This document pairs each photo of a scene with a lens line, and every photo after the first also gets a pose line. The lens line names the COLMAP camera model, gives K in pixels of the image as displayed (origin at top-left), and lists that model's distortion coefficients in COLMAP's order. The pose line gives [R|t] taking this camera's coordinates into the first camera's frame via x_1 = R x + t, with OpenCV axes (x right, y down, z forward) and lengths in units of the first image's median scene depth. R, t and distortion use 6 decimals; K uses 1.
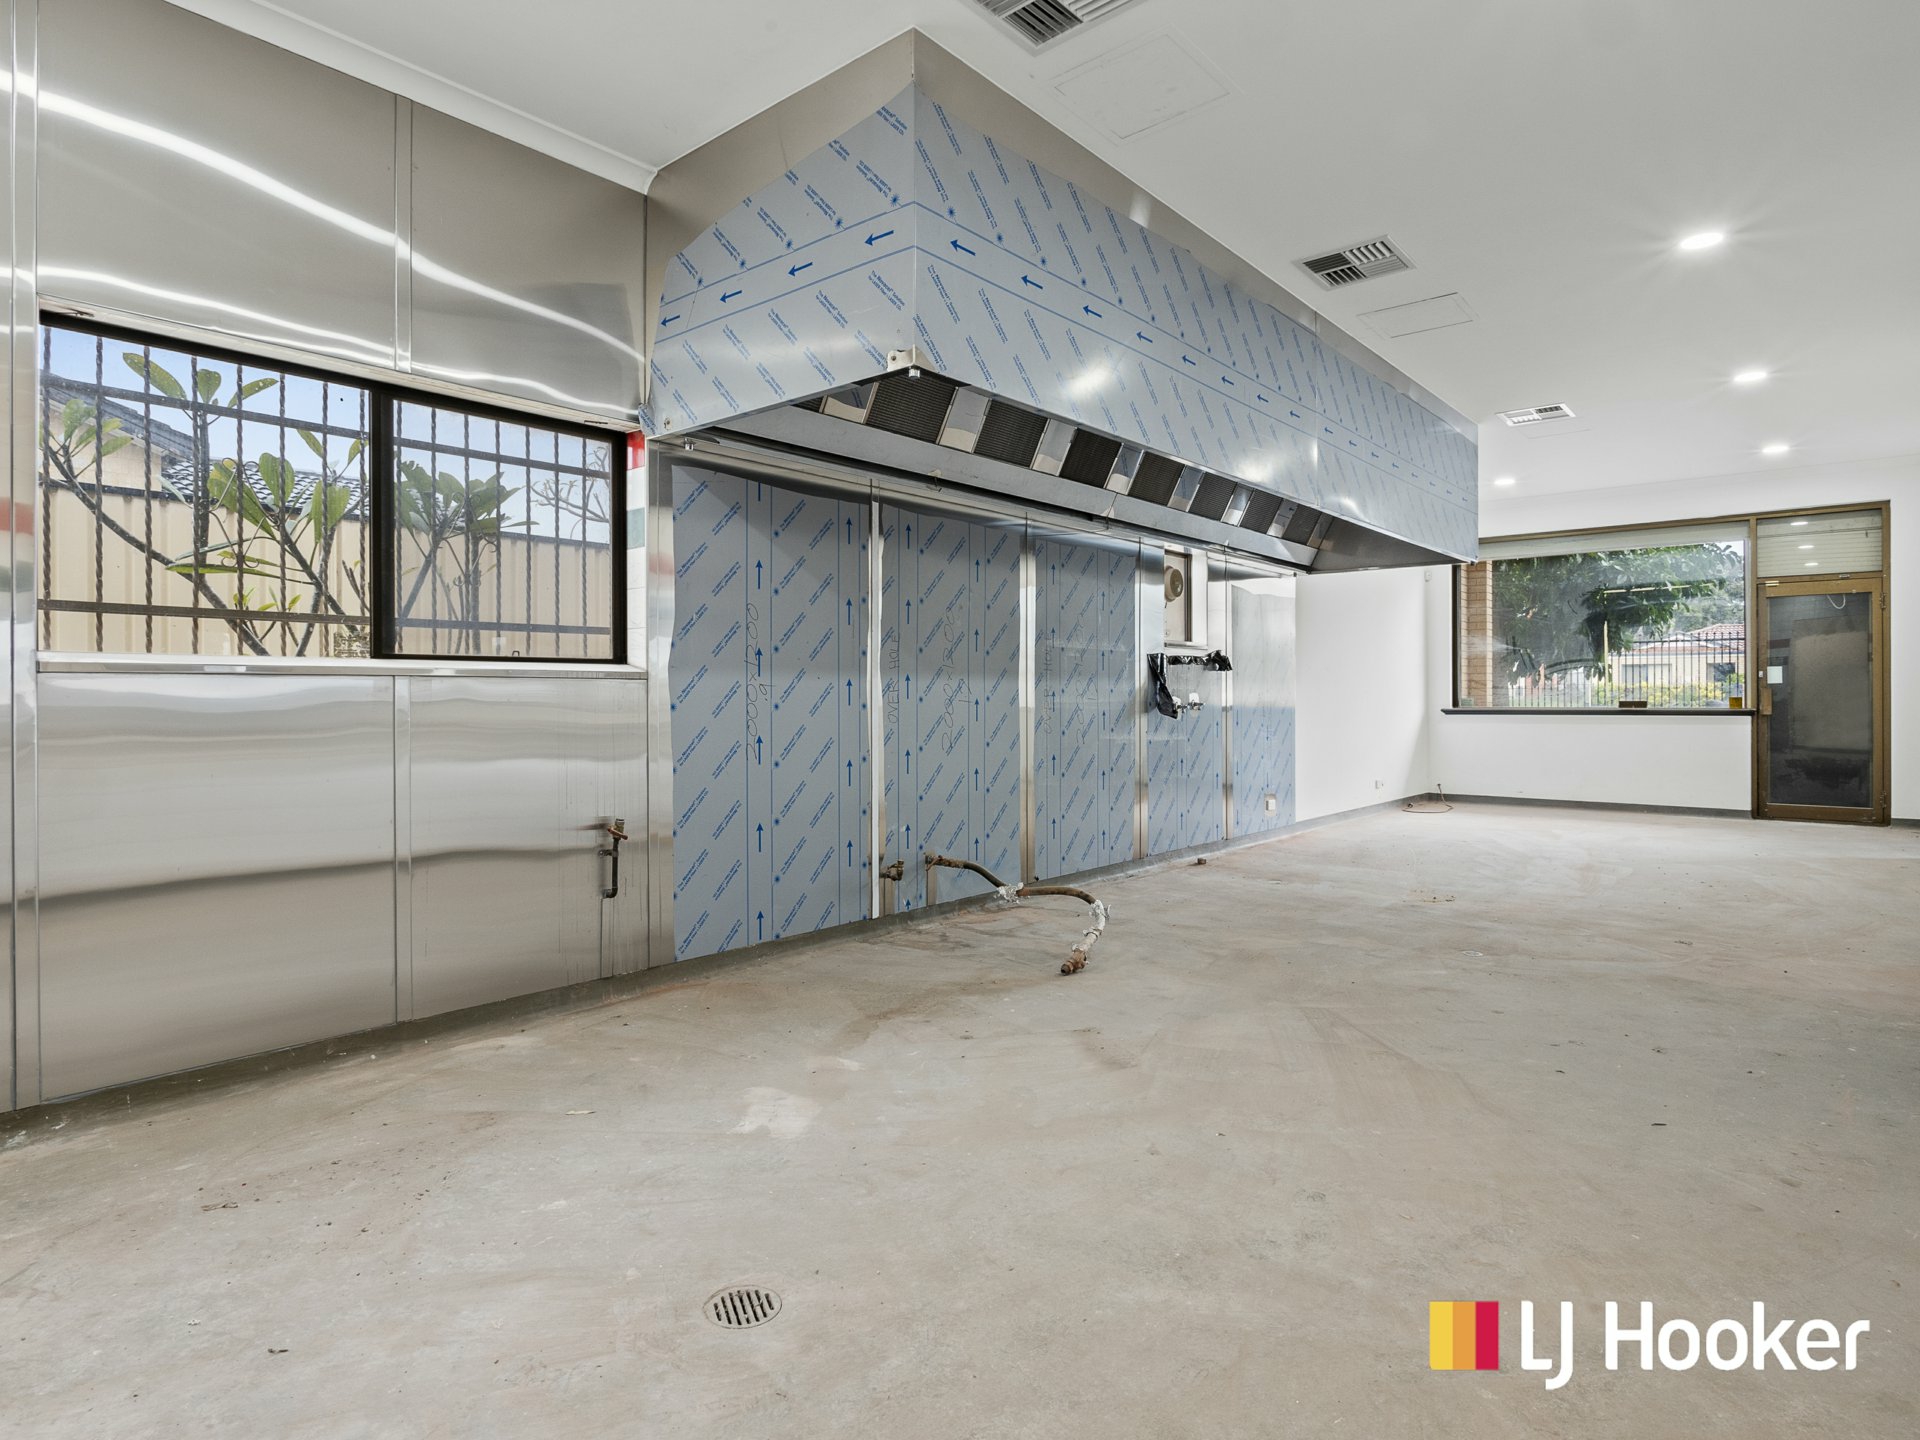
lens RADIAL K [[1075.7, 0, 960.0], [0, 1075.7, 720.0], [0, 0, 1]] dist [-0.017112, 0.001418]
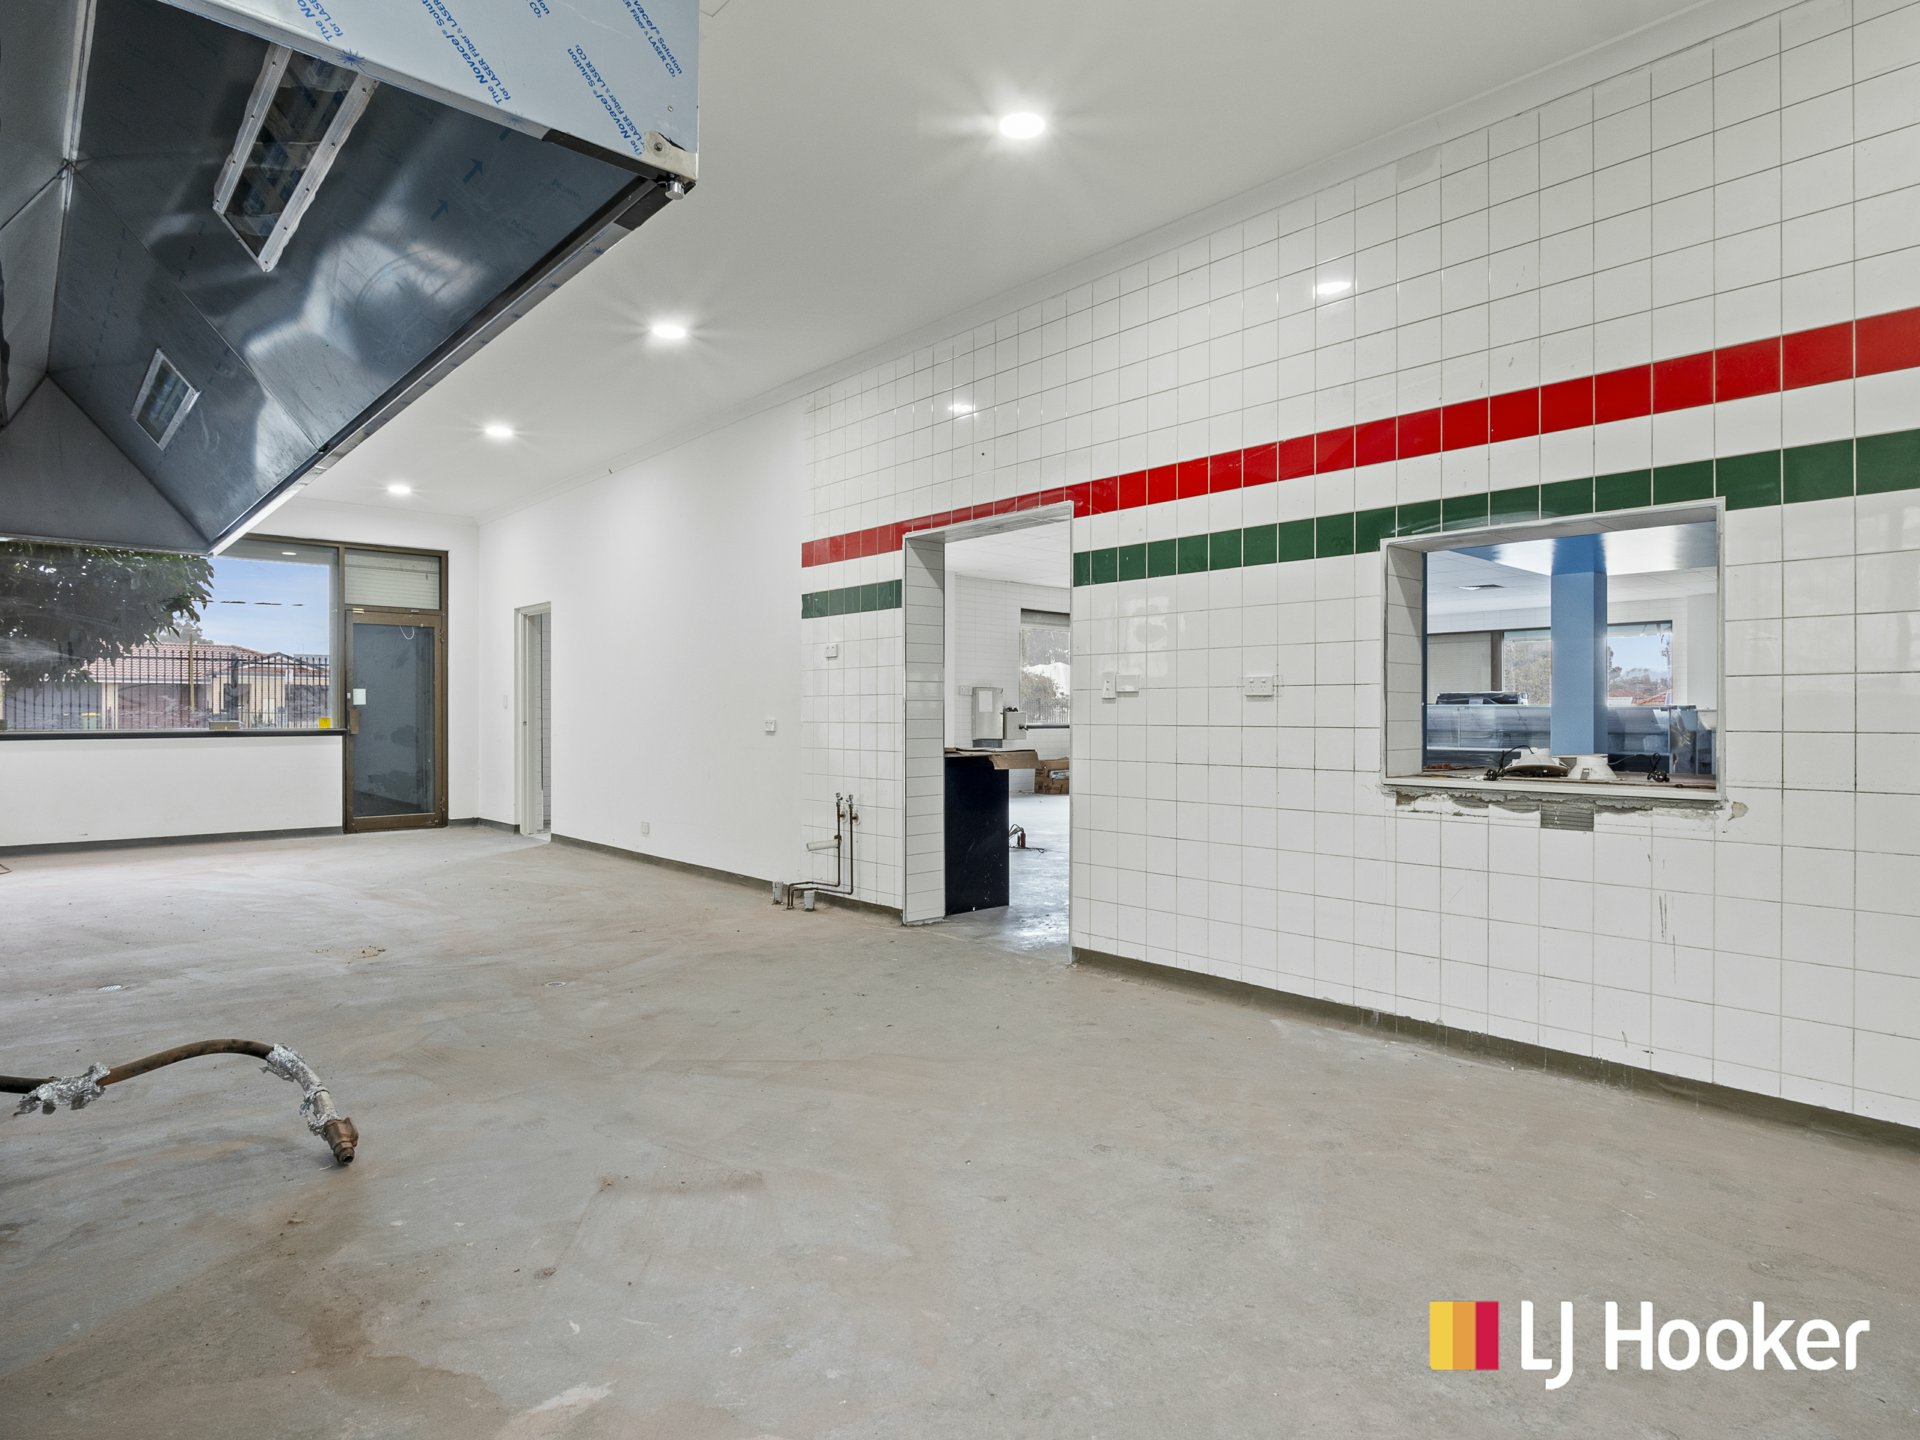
lens RADIAL K [[1075.7, 0, 960.0], [0, 1075.7, 720.0], [0, 0, 1]] dist [-0.017112, 0.001418]
pose [[0.116438, -0.003229, 0.993193, -0.526748], [0.022719, 0.999742, 0.000587, -0.013632], [-0.992938, 0.022496, 0.116481, 0.635492]]
